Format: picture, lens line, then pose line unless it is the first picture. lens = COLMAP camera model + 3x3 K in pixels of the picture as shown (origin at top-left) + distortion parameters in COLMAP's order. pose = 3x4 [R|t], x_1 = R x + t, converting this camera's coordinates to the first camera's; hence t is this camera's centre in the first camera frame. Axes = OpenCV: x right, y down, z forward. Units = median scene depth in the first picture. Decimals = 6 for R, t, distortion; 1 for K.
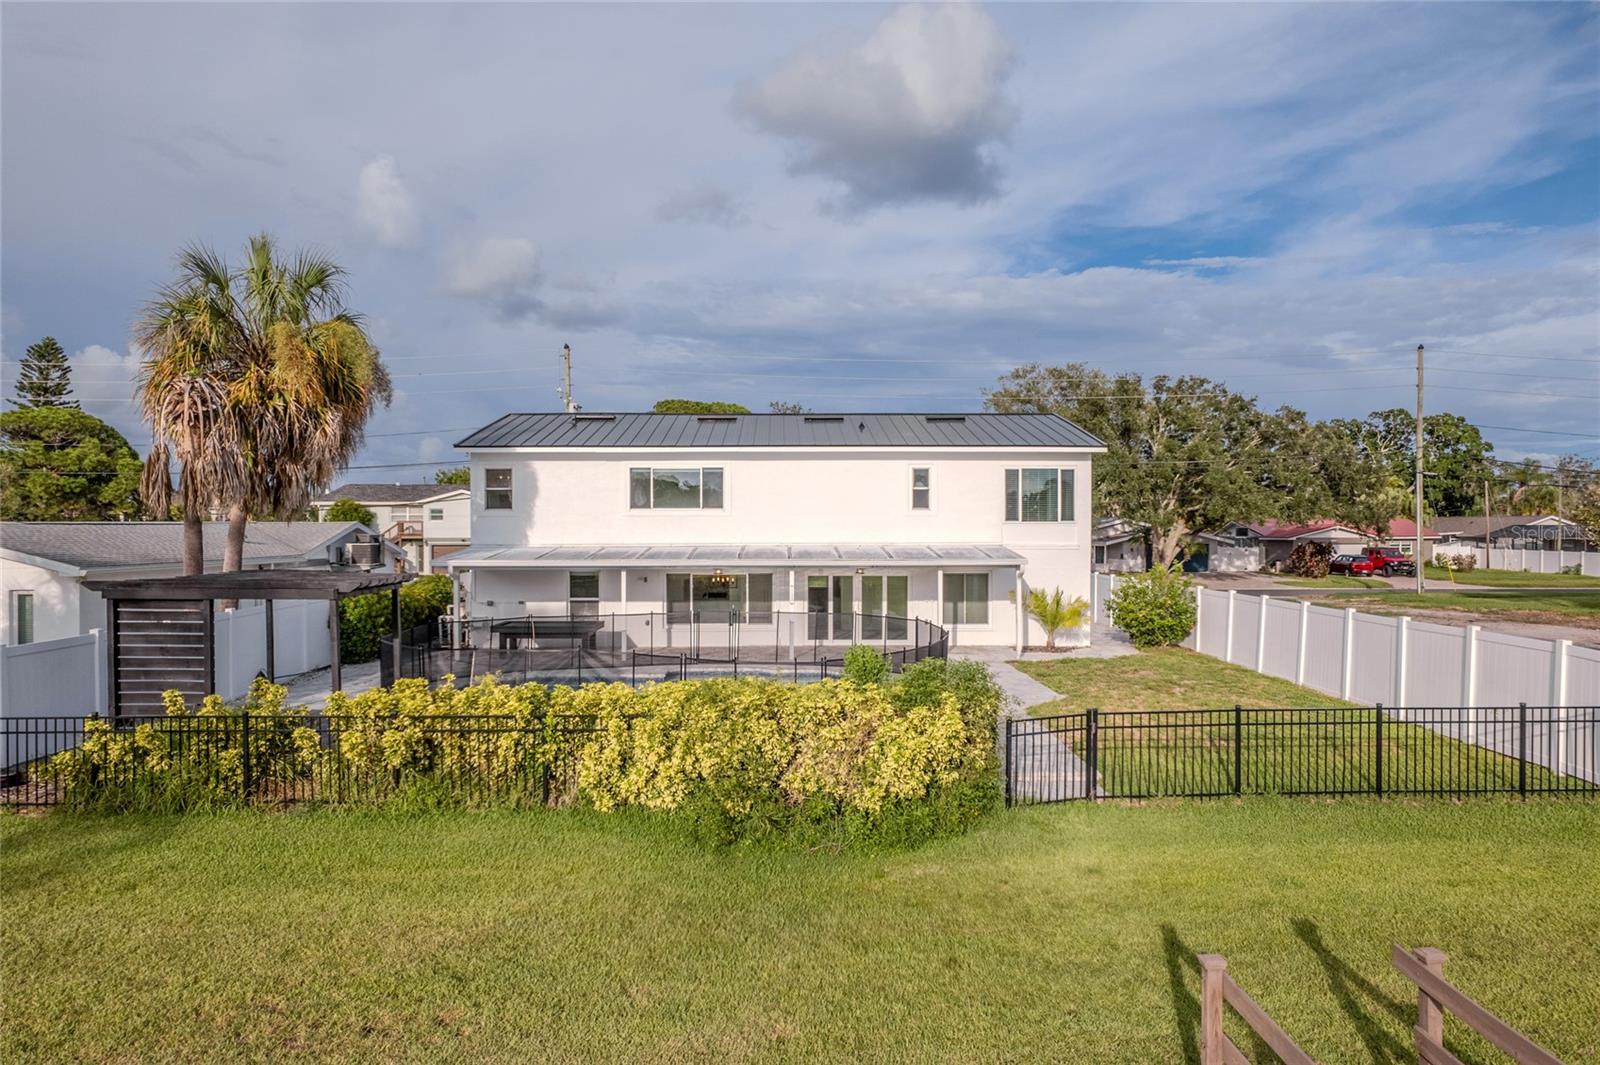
lens RADIAL K [[1021.1, 0, 800.0], [0, 1021.1, 532.5], [0, 0, 1]] dist [-0.054441, 0.043107]
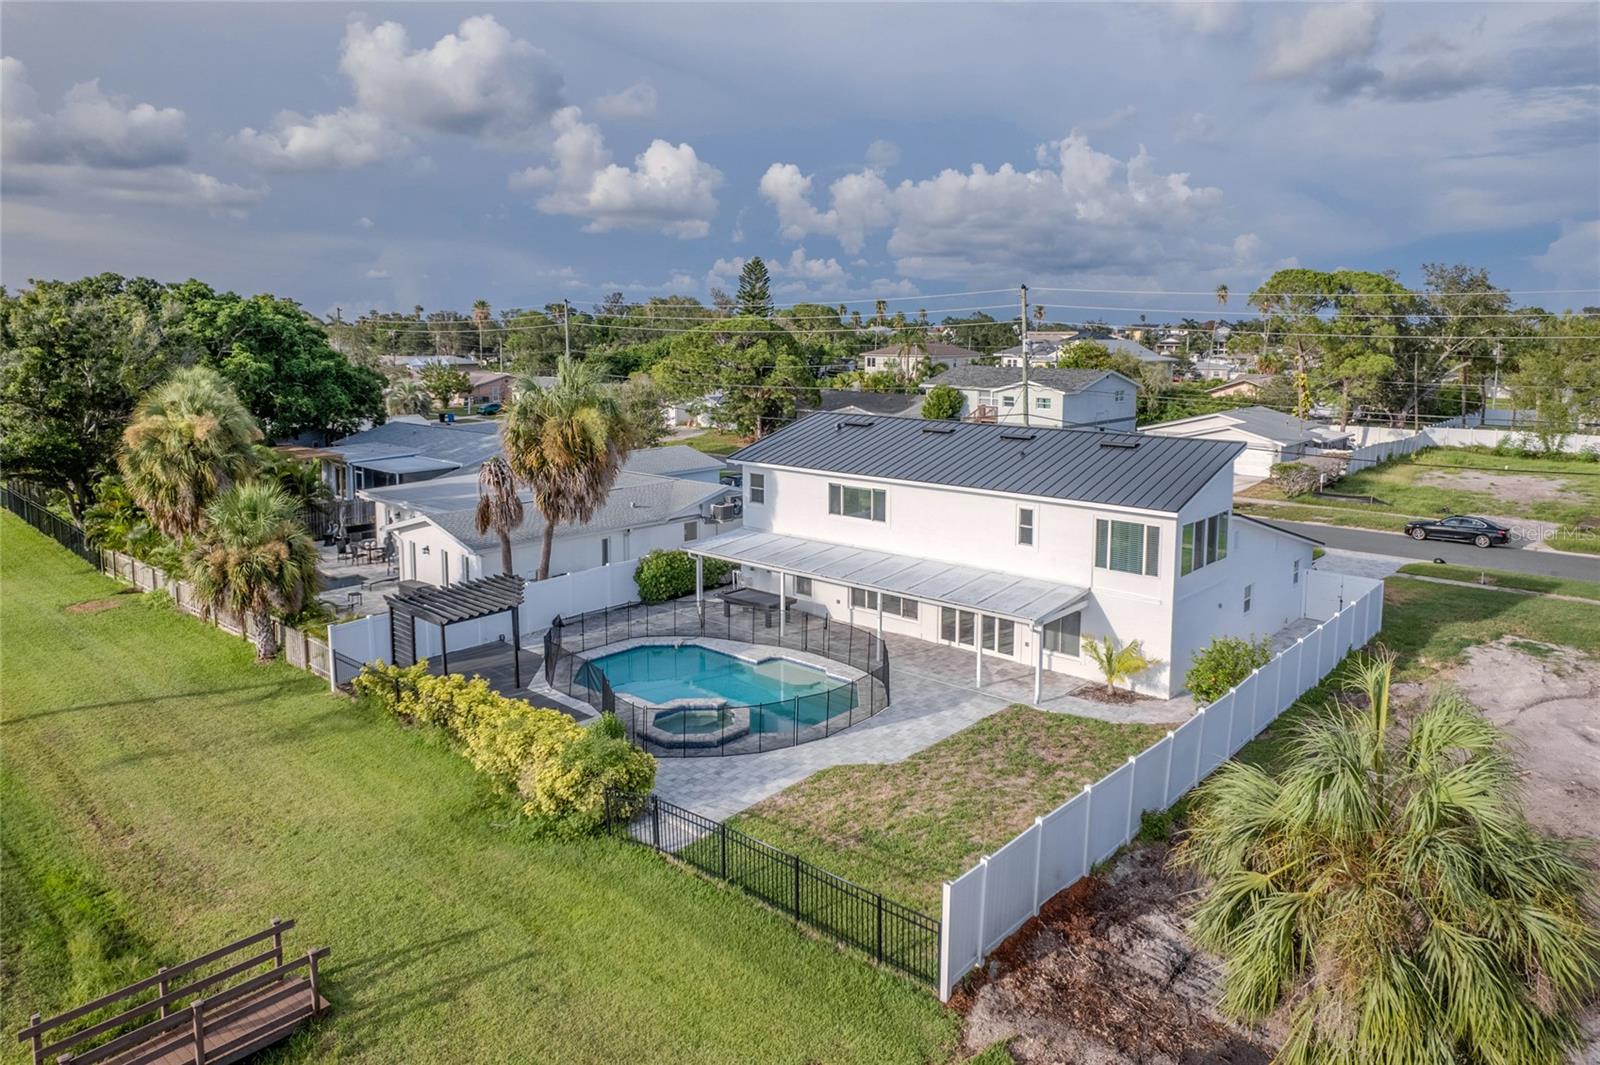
lens RADIAL K [[1049.5, 0, 805.6], [0, 1049.5, 450.2], [0, 0, 1]] dist [-0.036071, 0.000938]
pose [[0.735697, 0.079360, -0.672645, 0.709660], [-0.004637, 0.993679, 0.112166, -0.255685], [0.677295, -0.079401, 0.731415, 0.004106]]
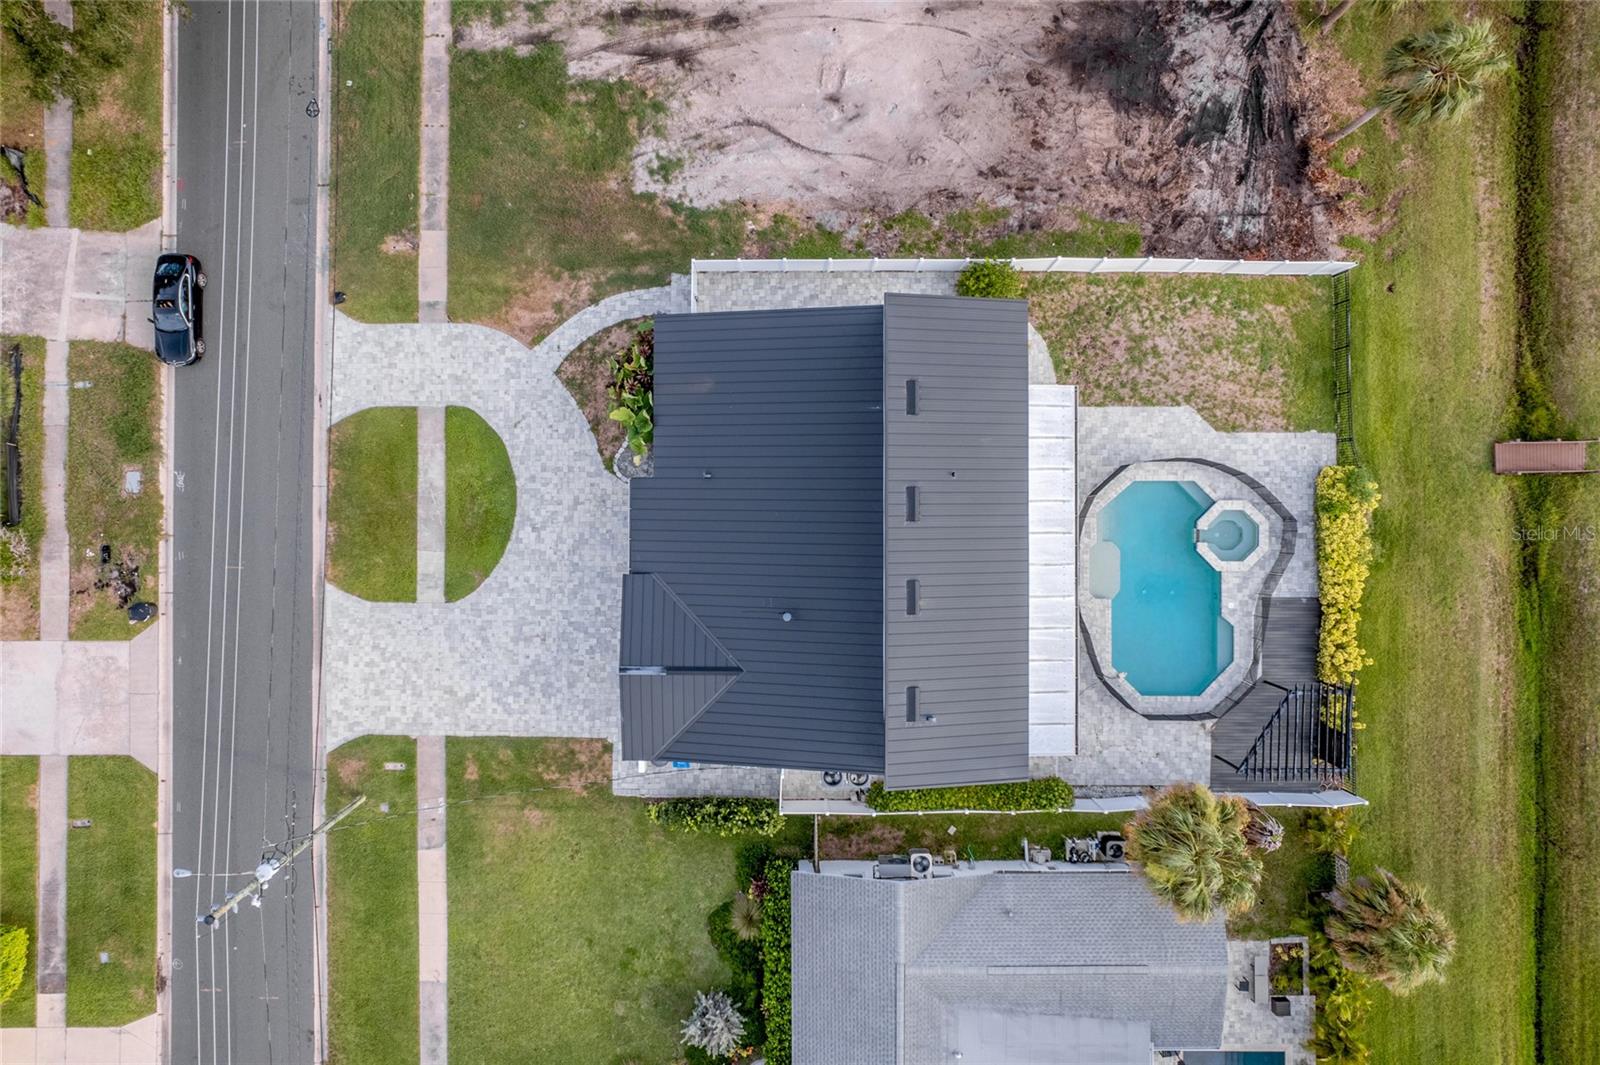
lens RADIAL K [[1025.1, 0, 804.1], [0, 1025.1, 534.8], [0, 0, 1]] dist [-0.061243, 0.048477]
pose [[0.015281, -0.999782, 0.014257, -0.040895], [0.025268, 0.014640, 0.999573, -1.420599], [-0.999564, -0.014914, 0.025486, 1.231828]]
